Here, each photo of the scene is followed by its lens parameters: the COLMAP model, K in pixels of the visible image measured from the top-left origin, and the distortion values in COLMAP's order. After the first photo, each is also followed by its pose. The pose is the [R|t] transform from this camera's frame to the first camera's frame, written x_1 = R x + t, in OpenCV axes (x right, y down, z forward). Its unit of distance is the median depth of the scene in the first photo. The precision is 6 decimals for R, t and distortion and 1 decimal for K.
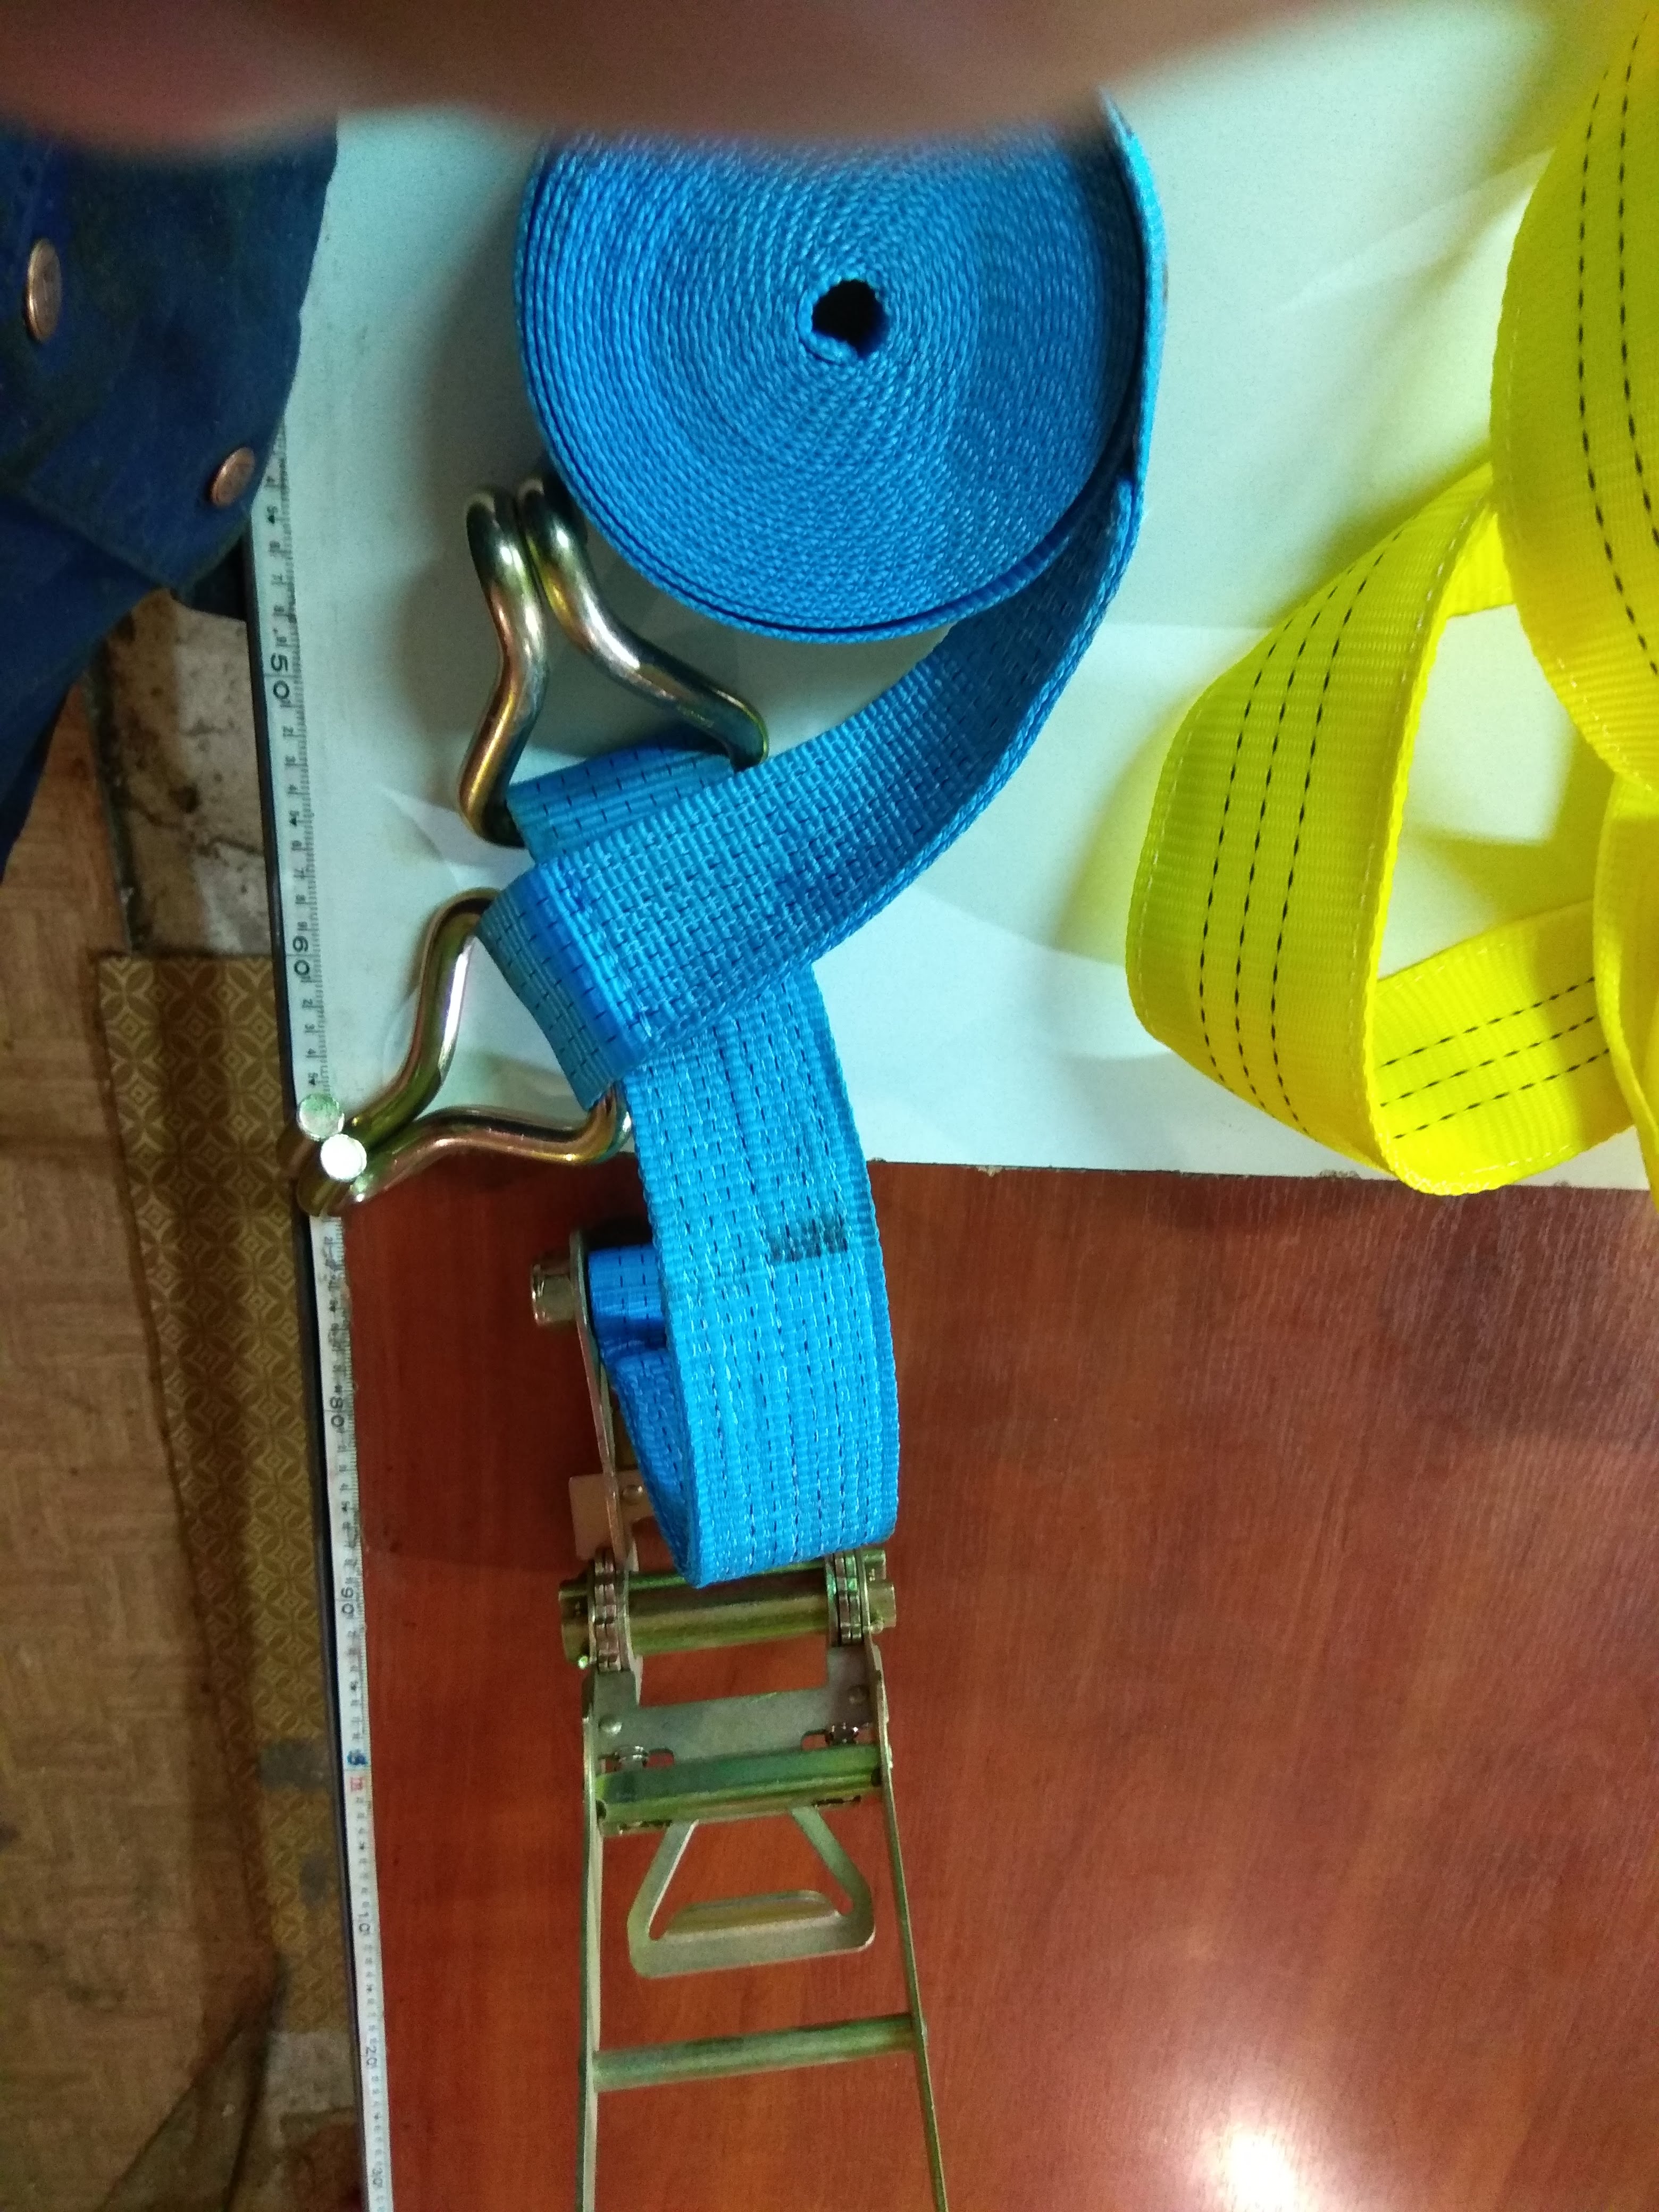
lens RADIAL K [[1727.2, 0, 818.7], [0, 1727.2, 1116.4], [0, 0, 1]] dist [0.130061, -0.253846]
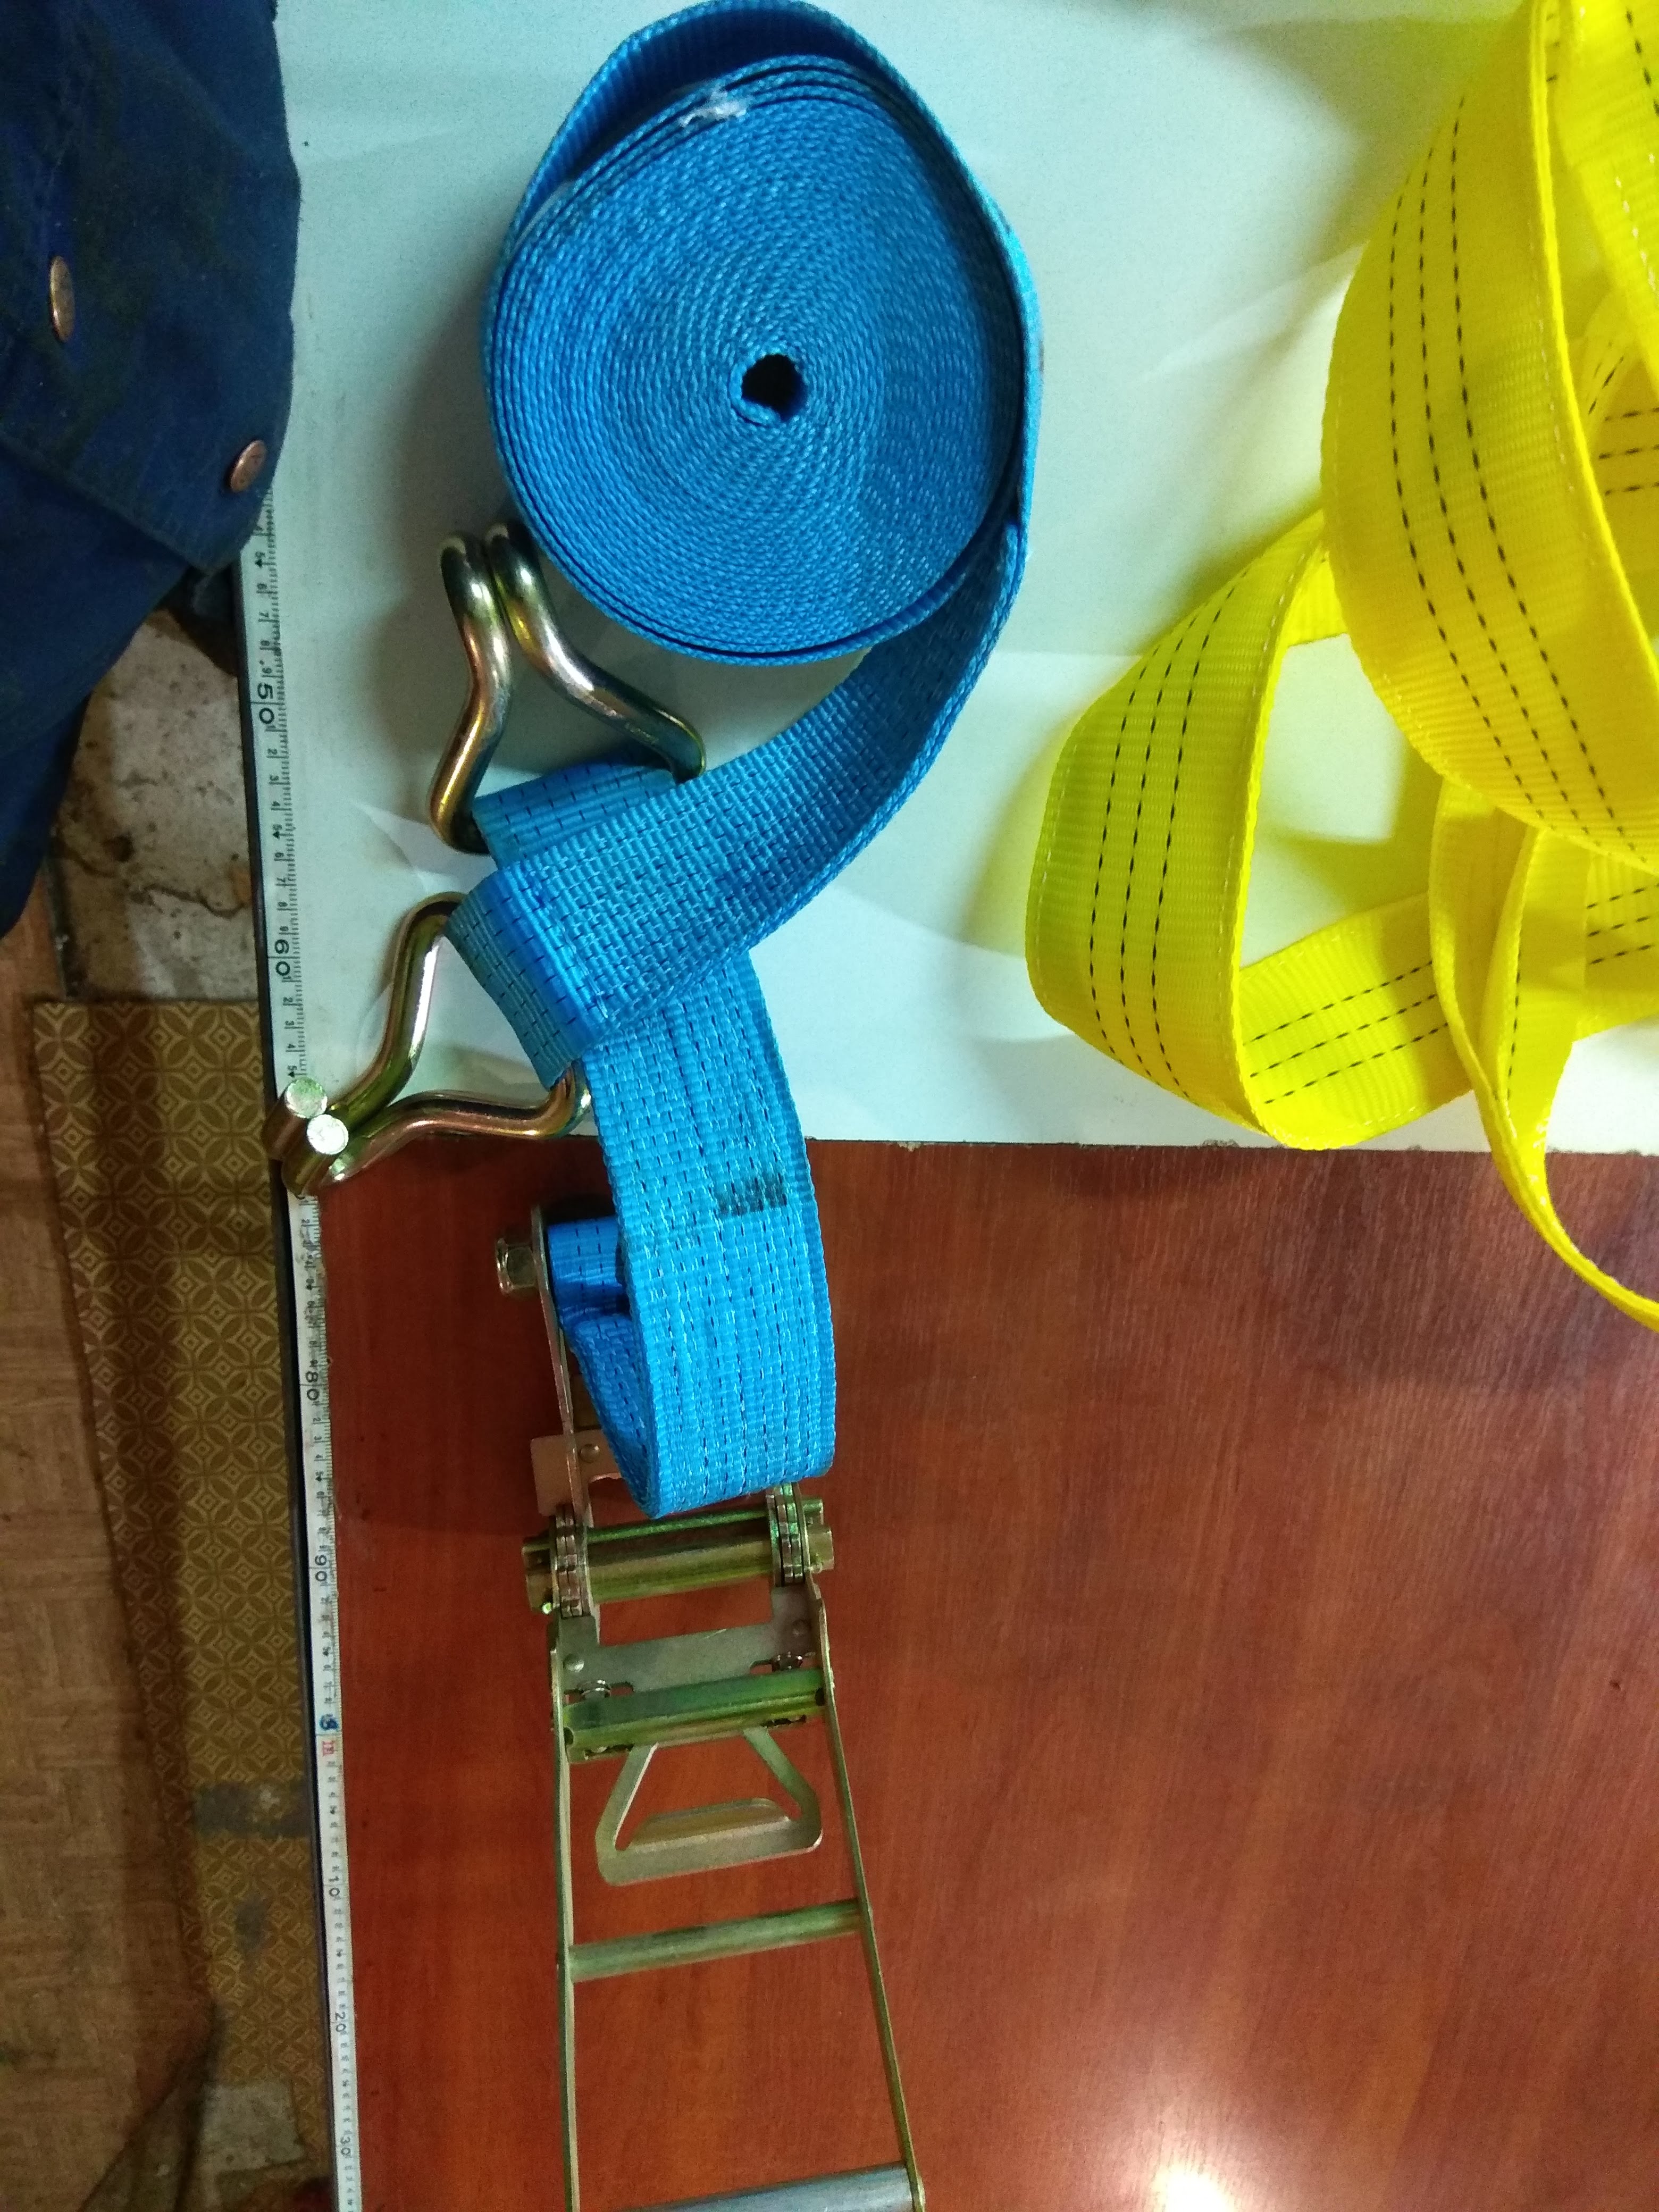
lens RADIAL K [[1727.2, 0, 818.7], [0, 1727.2, 1116.4], [0, 0, 1]] dist [0.130061, -0.253846]
pose [[0.998464, -0.021192, 0.051197, -0.018521], [0.022966, 0.999147, -0.034321, 0.058090], [-0.050426, 0.035444, 0.998099, -0.121675]]
